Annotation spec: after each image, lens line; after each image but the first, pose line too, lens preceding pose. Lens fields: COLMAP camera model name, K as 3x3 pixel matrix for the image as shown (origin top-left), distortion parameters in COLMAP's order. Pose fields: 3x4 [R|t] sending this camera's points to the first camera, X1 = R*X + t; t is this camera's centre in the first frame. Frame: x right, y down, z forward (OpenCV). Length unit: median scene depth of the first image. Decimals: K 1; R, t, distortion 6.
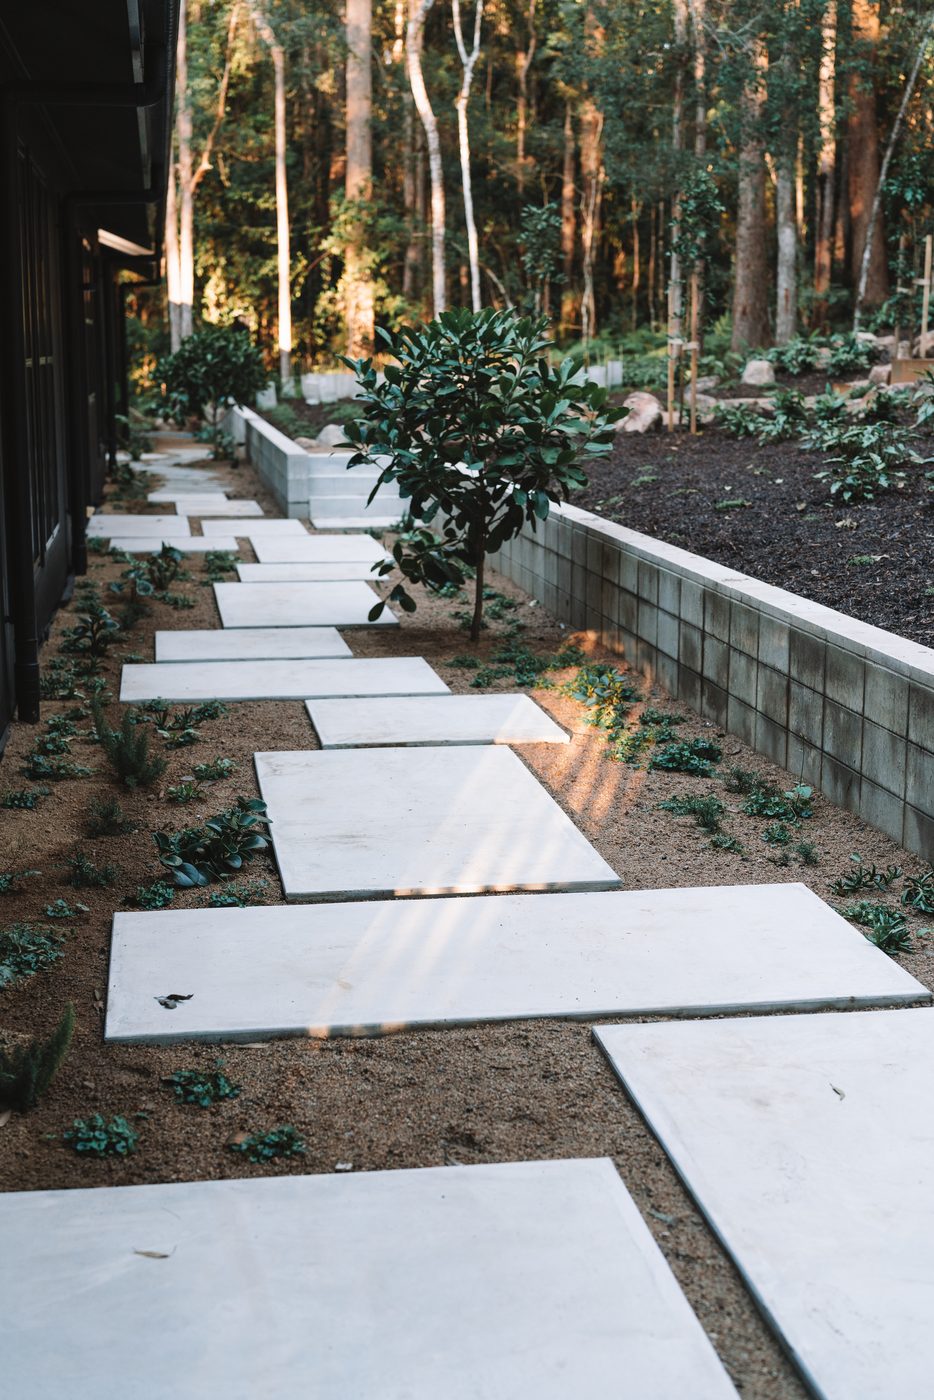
lens RADIAL K [[1917.7, 0, 467.0], [0, 1917.7, 700.0], [0, 0, 1]] dist [-0.016155, 0.070876]
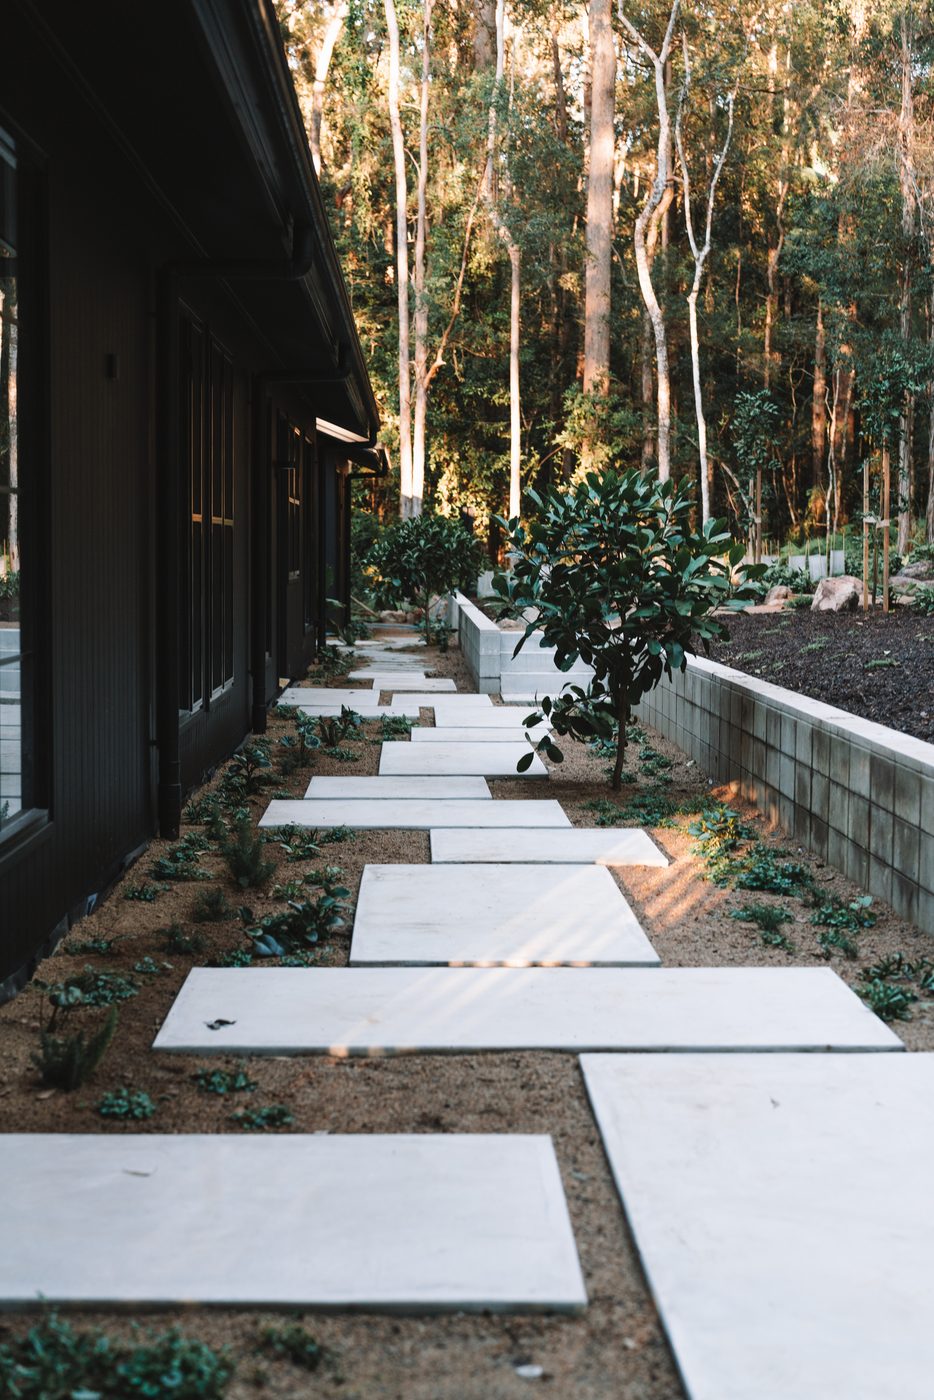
lens RADIAL K [[2046.6, 0, 467.0], [0, 2046.6, 700.0], [0, 0, 1]] dist [-0.008157, 0.042313]
pose [[0.990803, 0.013687, -0.134615, 0.083386], [-0.028836, 0.993375, -0.111240, 0.052669], [0.132200, 0.114099, 0.984634, -0.106683]]
